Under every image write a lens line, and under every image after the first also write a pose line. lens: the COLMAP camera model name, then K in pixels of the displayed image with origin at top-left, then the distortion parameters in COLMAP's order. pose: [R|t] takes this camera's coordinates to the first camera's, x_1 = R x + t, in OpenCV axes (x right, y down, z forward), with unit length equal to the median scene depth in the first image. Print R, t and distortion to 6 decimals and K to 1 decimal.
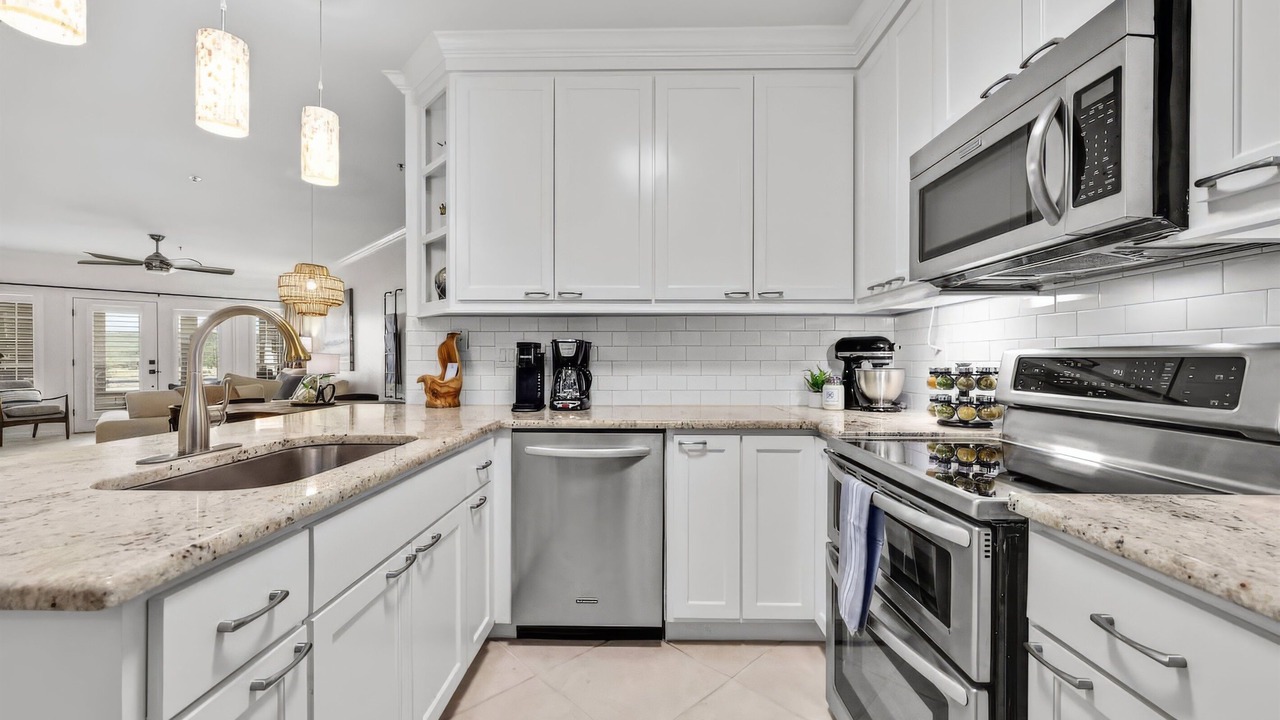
lens RADIAL K [[509.2, 0, 640.0], [0, 509.2, 360.0], [0, 0, 1]] dist [0.001779, 0.000748]
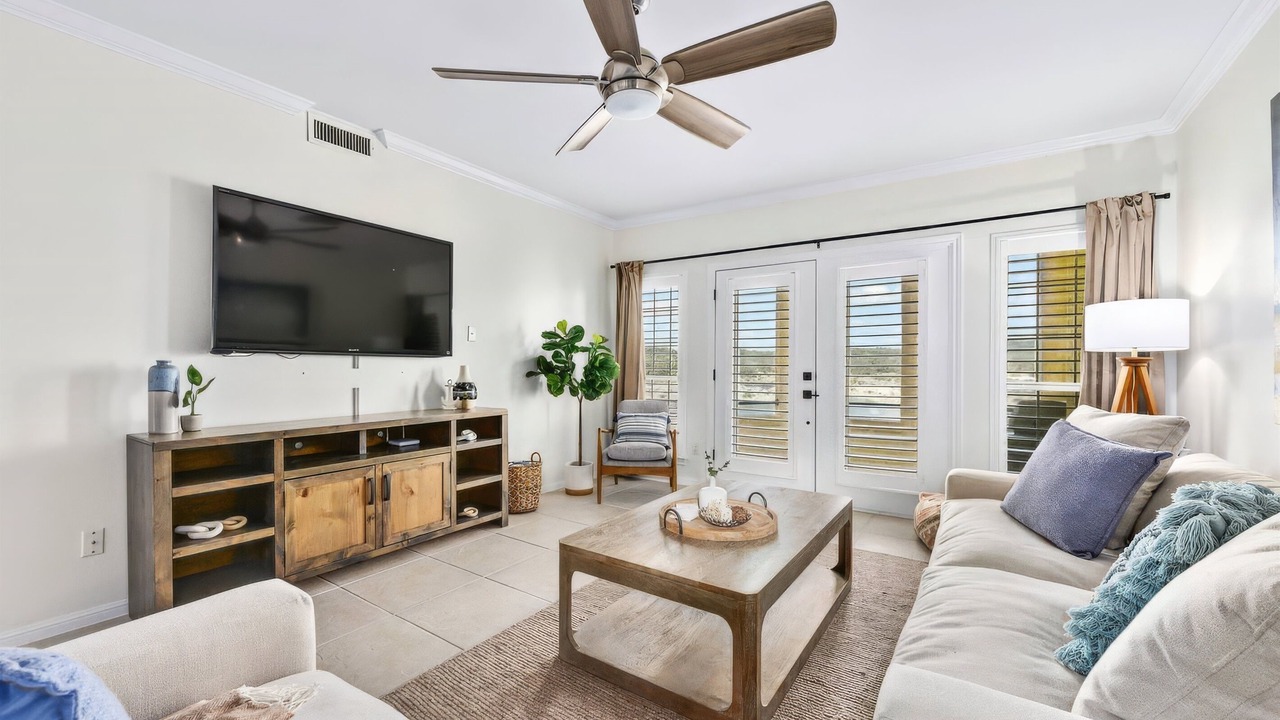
lens RADIAL K [[514.7, 0, 640.0], [0, 514.7, 360.0], [0, 0, 1]] dist [-0.001029, -0.000089]
pose [[0.226482, -0.008880, -0.973975, -0.545097], [-0.014473, 0.999817, -0.012481, -0.003213], [0.973908, 0.016923, 0.226312, 0.801264]]
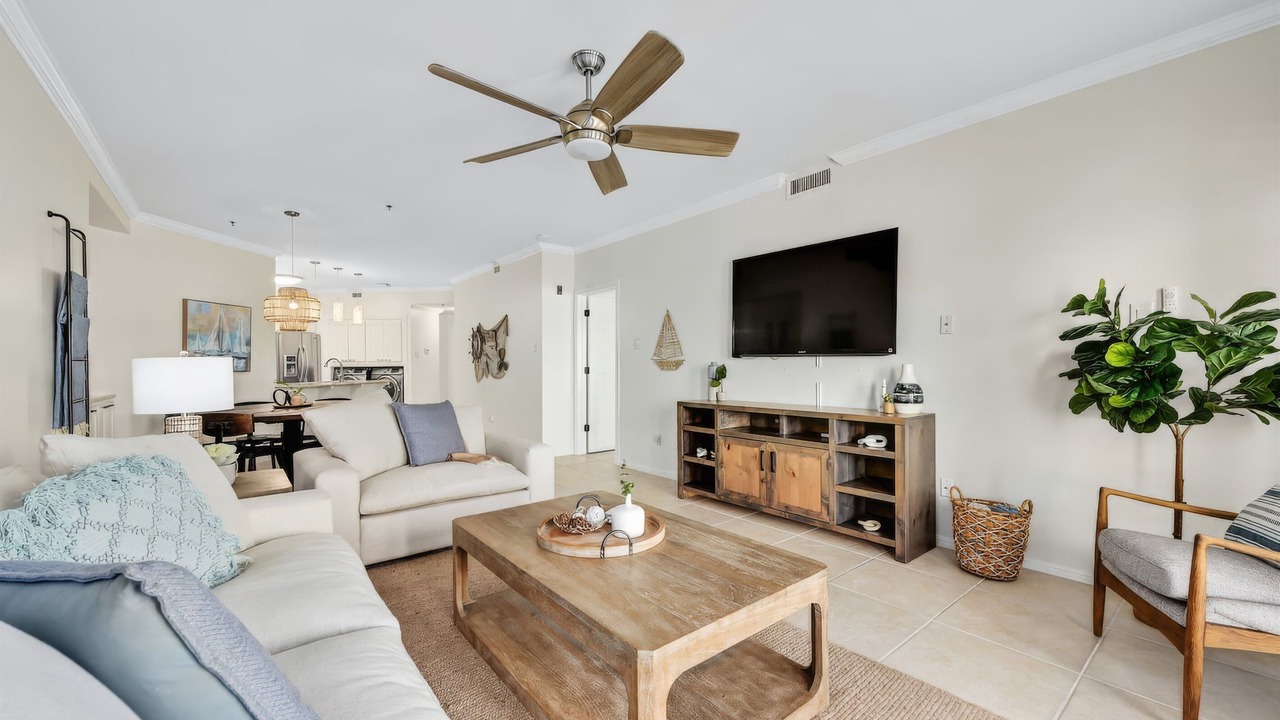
lens RADIAL K [[500.4, 0, 640.0], [0, 500.4, 360.0], [0, 0, 1]] dist [-0.000027, 0.000103]
pose [[-0.998311, 0.004929, 0.057878, -0.883629], [0.005292, 0.999967, 0.006117, -0.009202], [-0.057846, 0.006413, -0.998305, 1.199116]]
